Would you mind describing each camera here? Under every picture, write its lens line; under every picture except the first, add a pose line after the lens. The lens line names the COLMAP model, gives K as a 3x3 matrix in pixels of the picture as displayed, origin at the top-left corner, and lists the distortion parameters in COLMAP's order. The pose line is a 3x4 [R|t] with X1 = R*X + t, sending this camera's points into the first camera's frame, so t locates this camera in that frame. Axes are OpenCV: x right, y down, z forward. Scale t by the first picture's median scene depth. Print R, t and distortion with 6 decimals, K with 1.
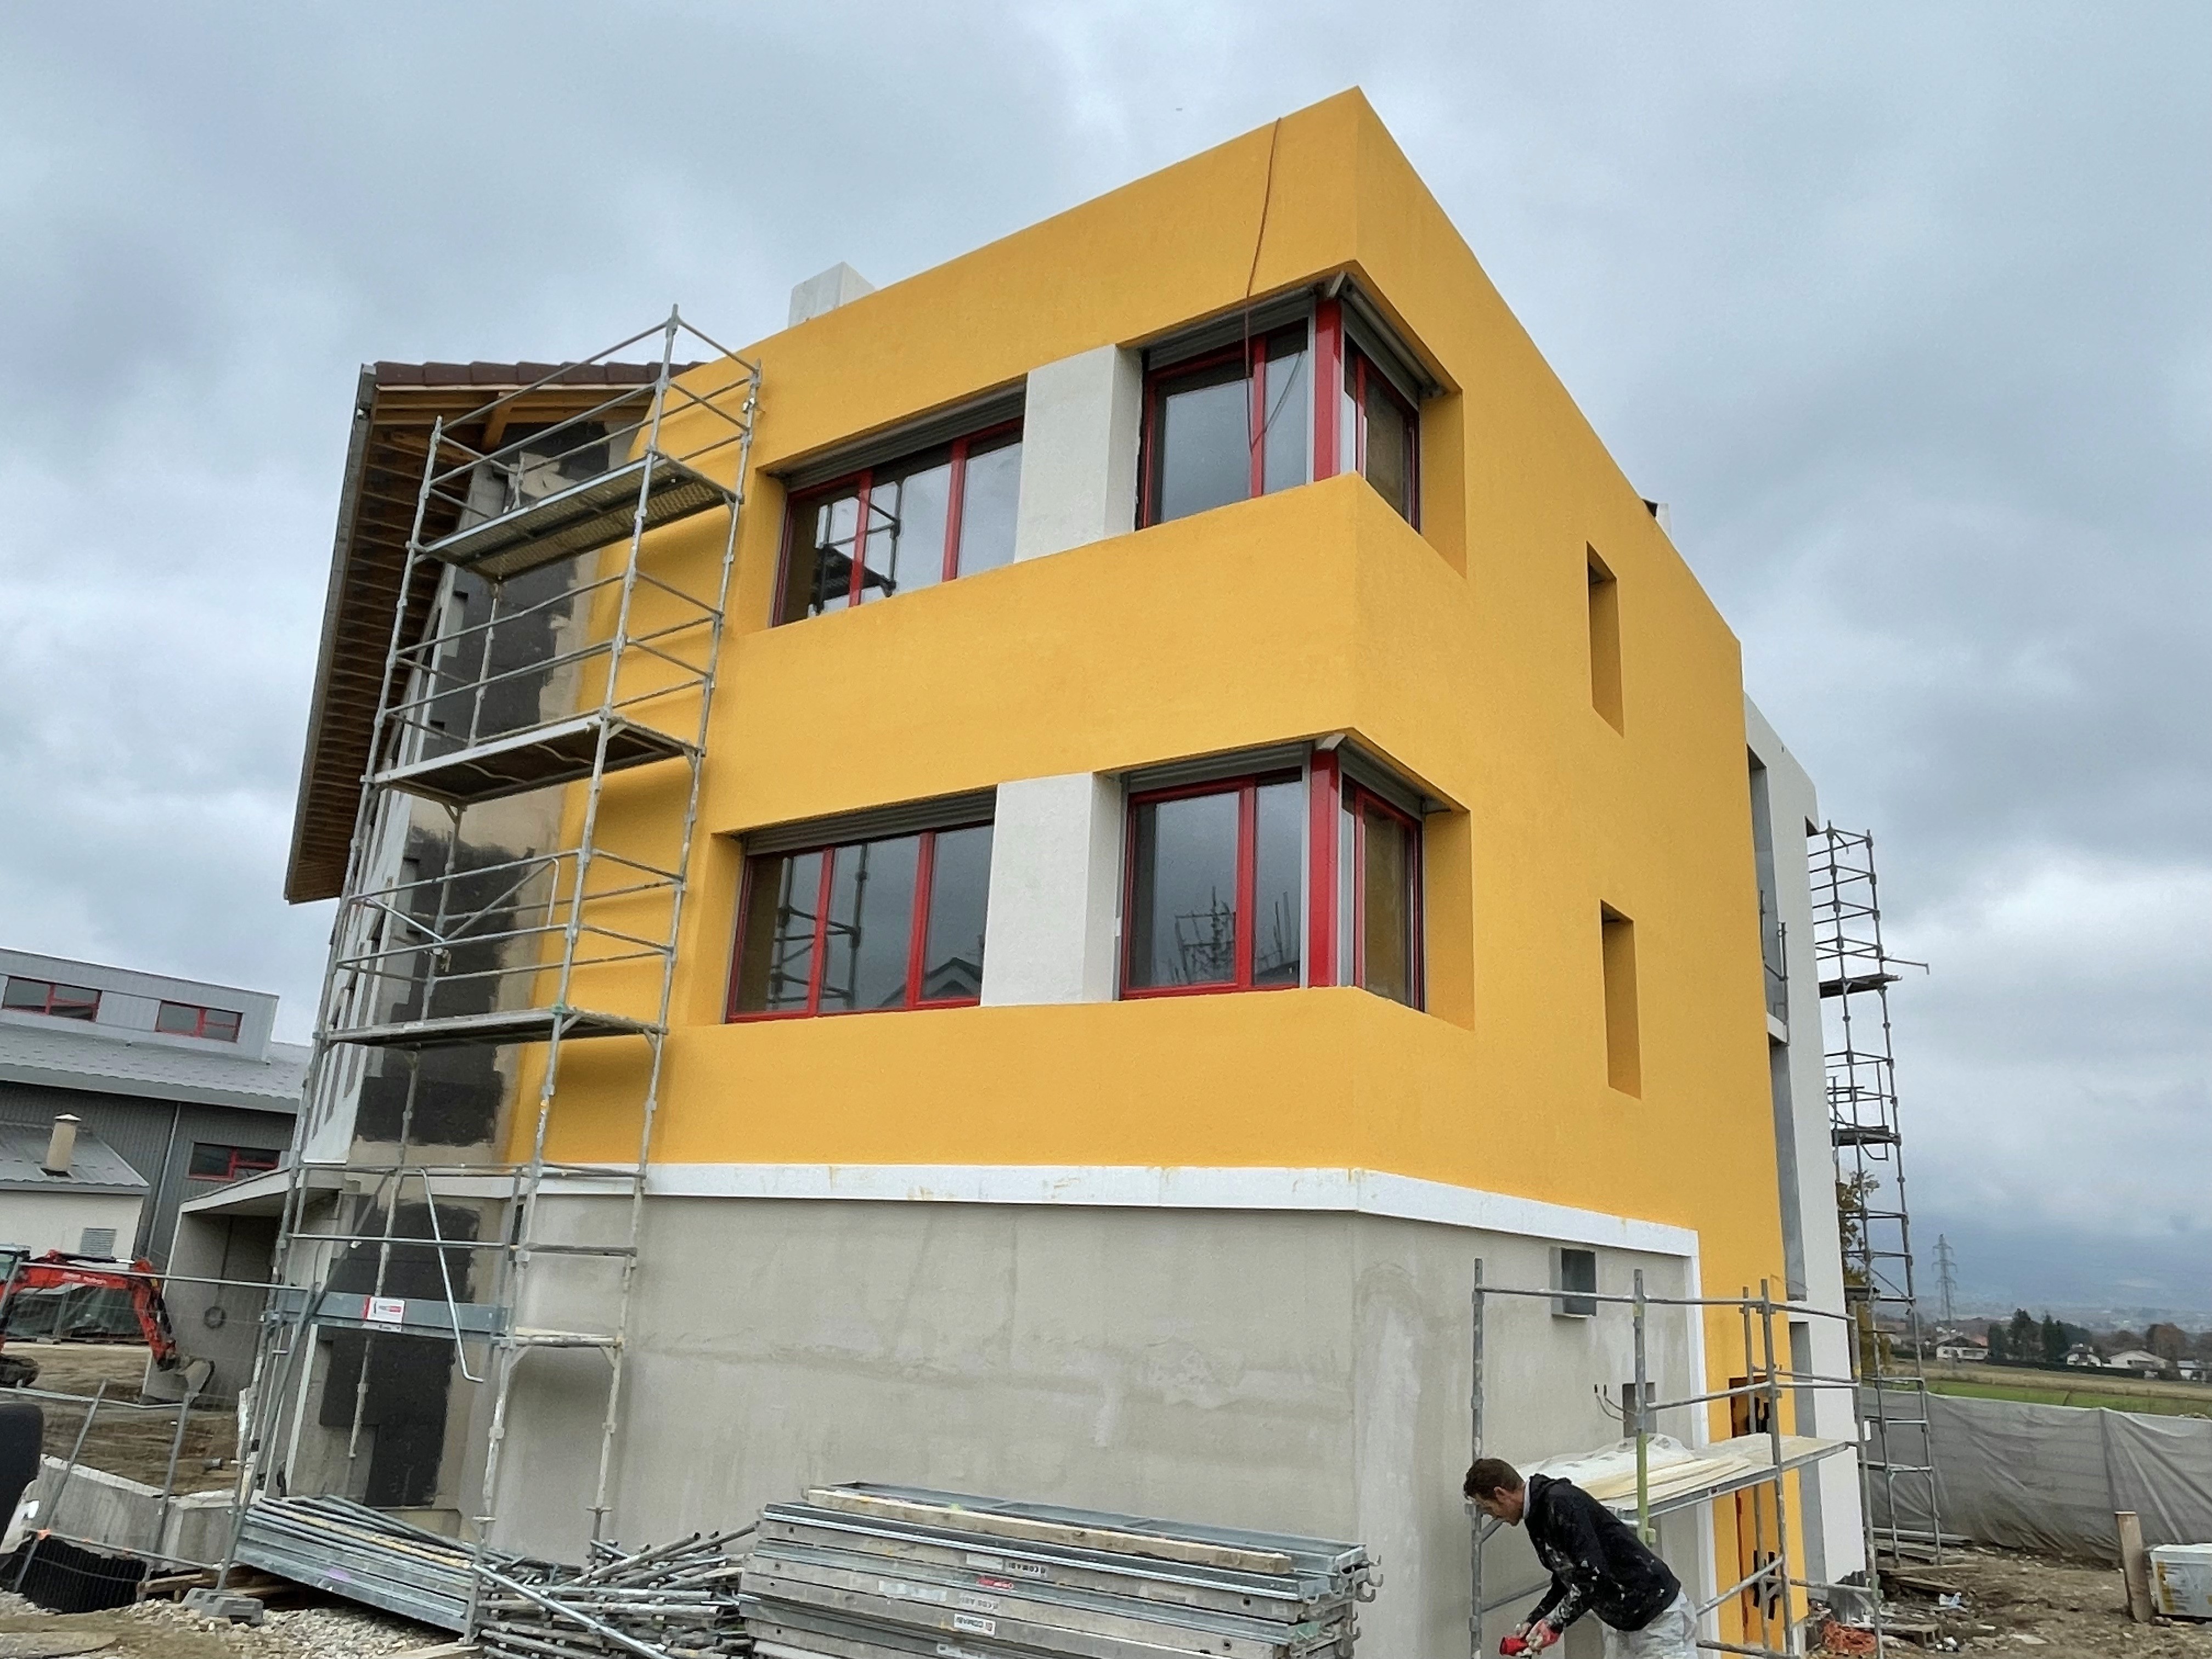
lens RADIAL K [[1529.5, 0, 1106.0], [0, 1529.5, 829.5], [0, 0, 1]] dist [-0.002768, -0.009766]
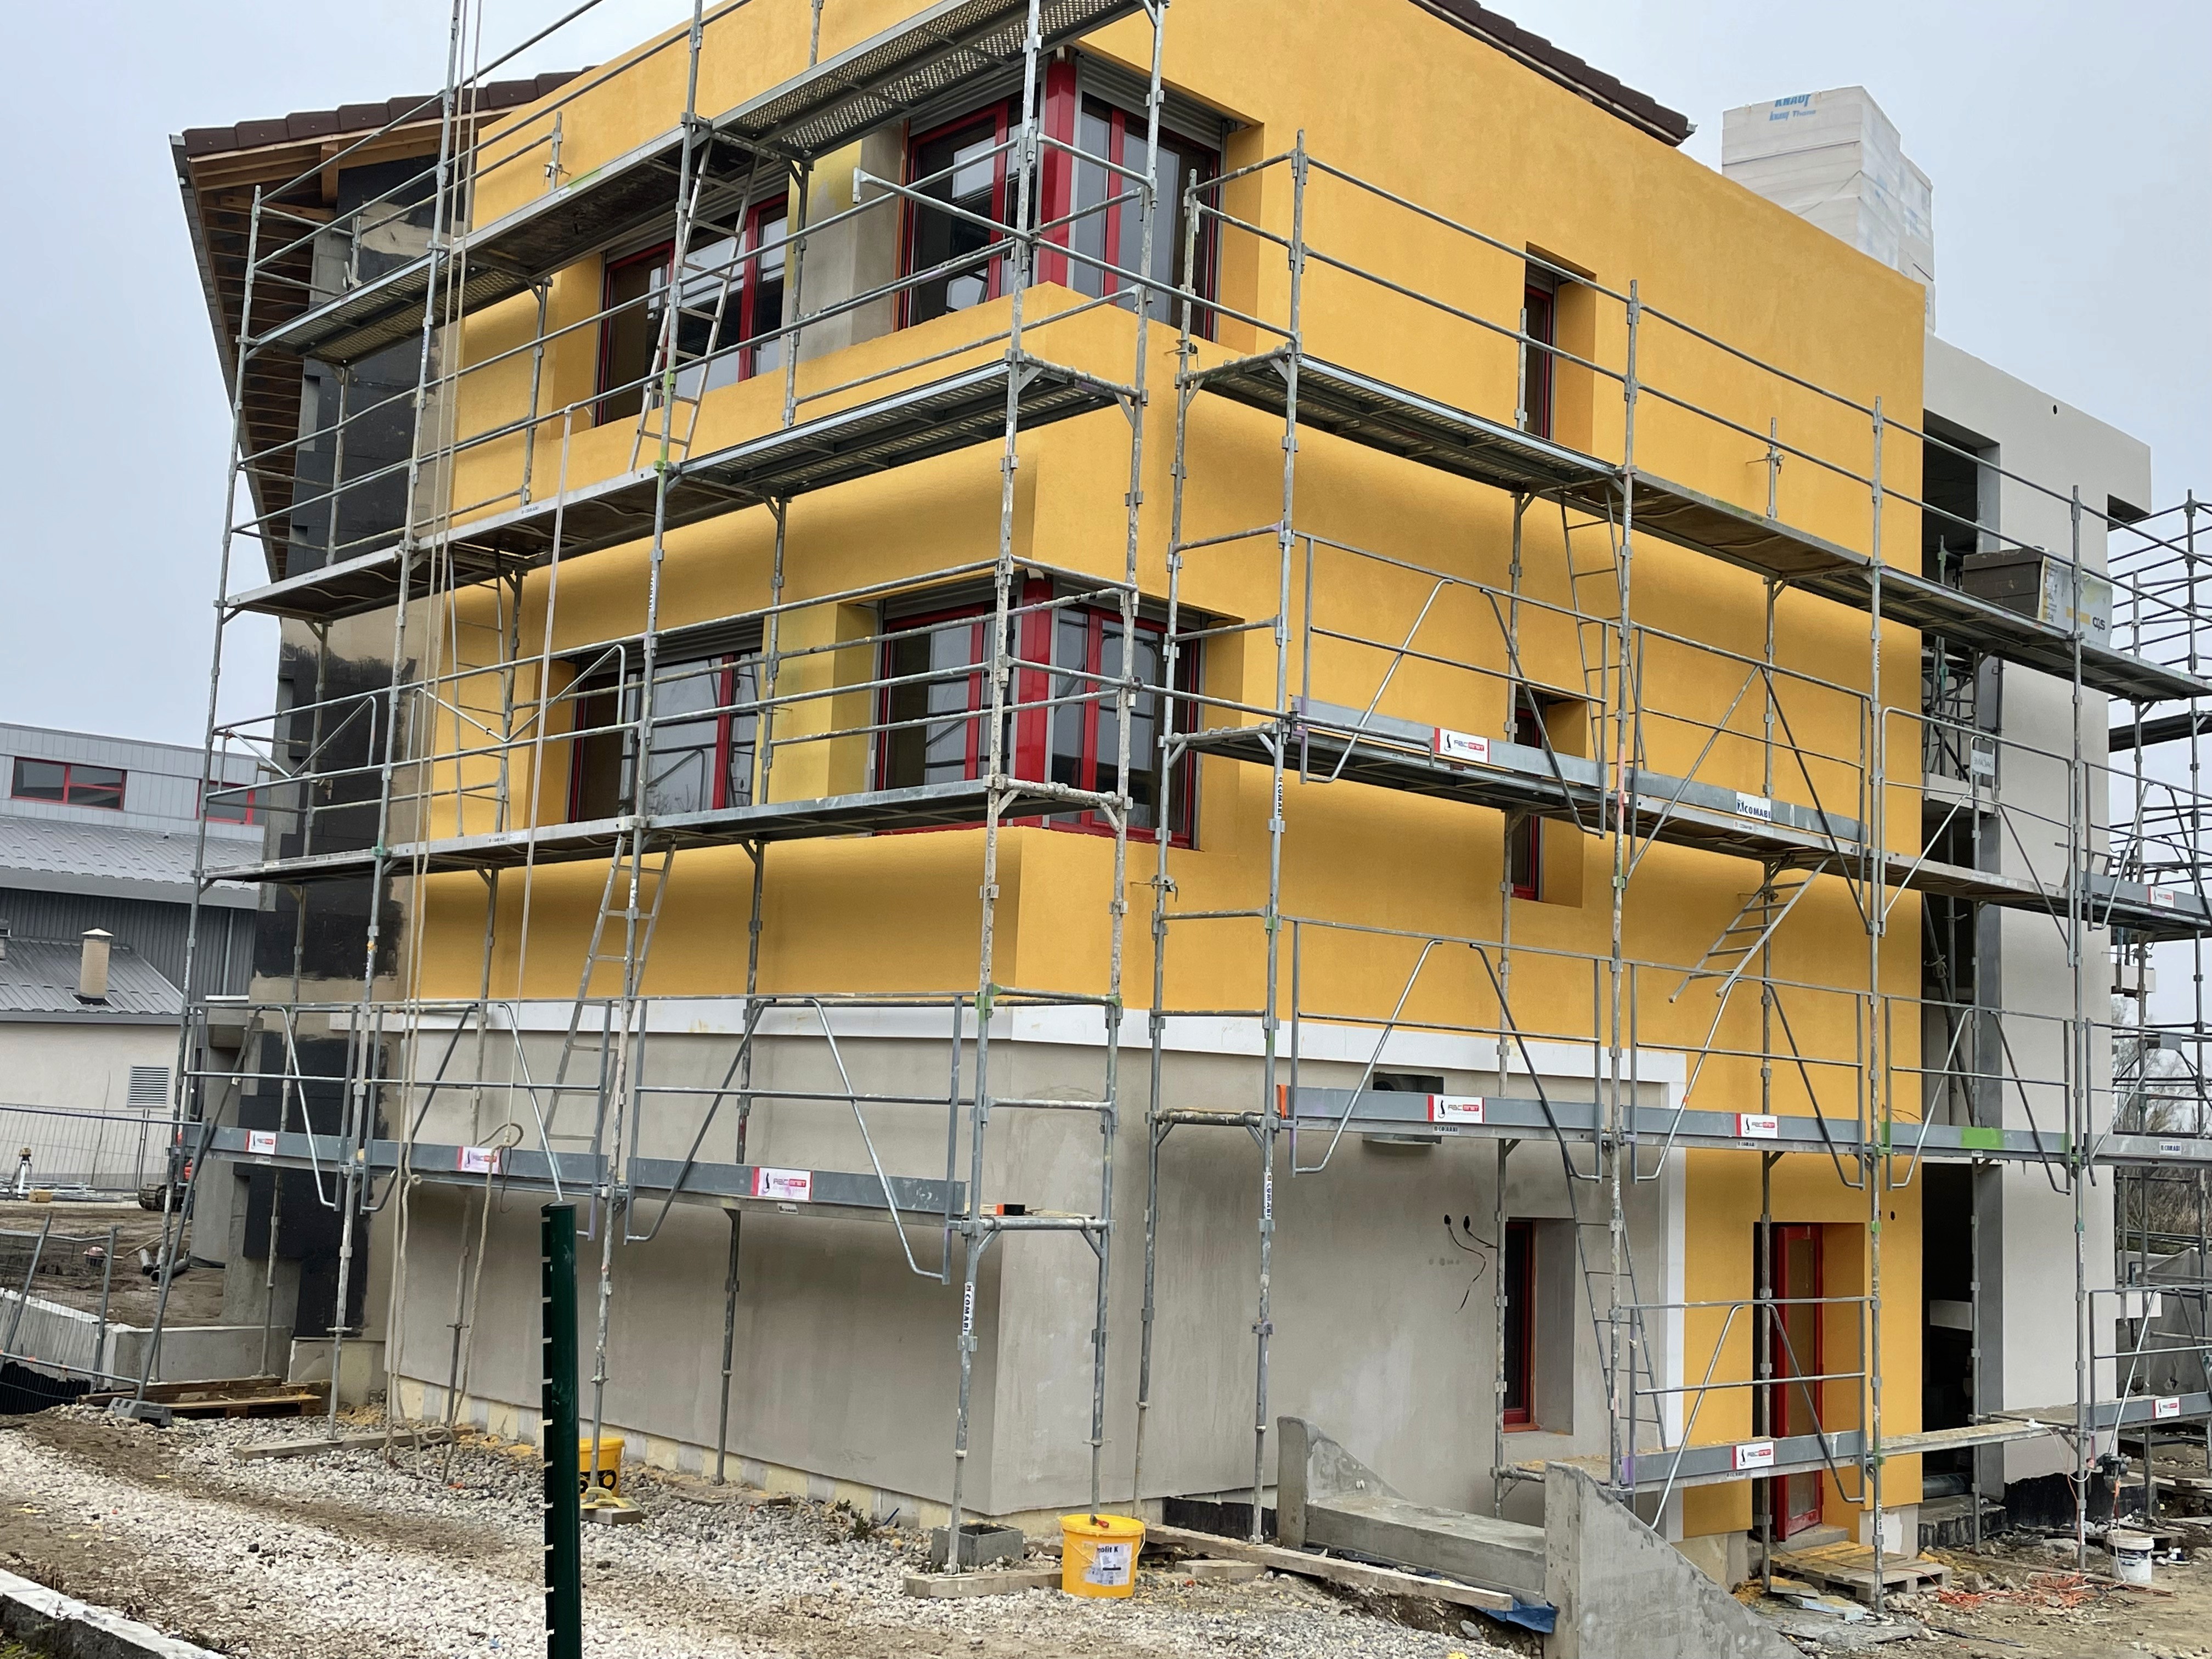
lens RADIAL K [[2352.8, 0, 1106.0], [0, 2352.8, 829.5], [0, 0, 1]] dist [0.051200, -0.015135]
pose [[0.978014, -0.026159, -0.206892, 0.337396], [0.058729, 0.986496, 0.152893, -0.083240], [0.200099, -0.161682, 0.966343, -0.316469]]
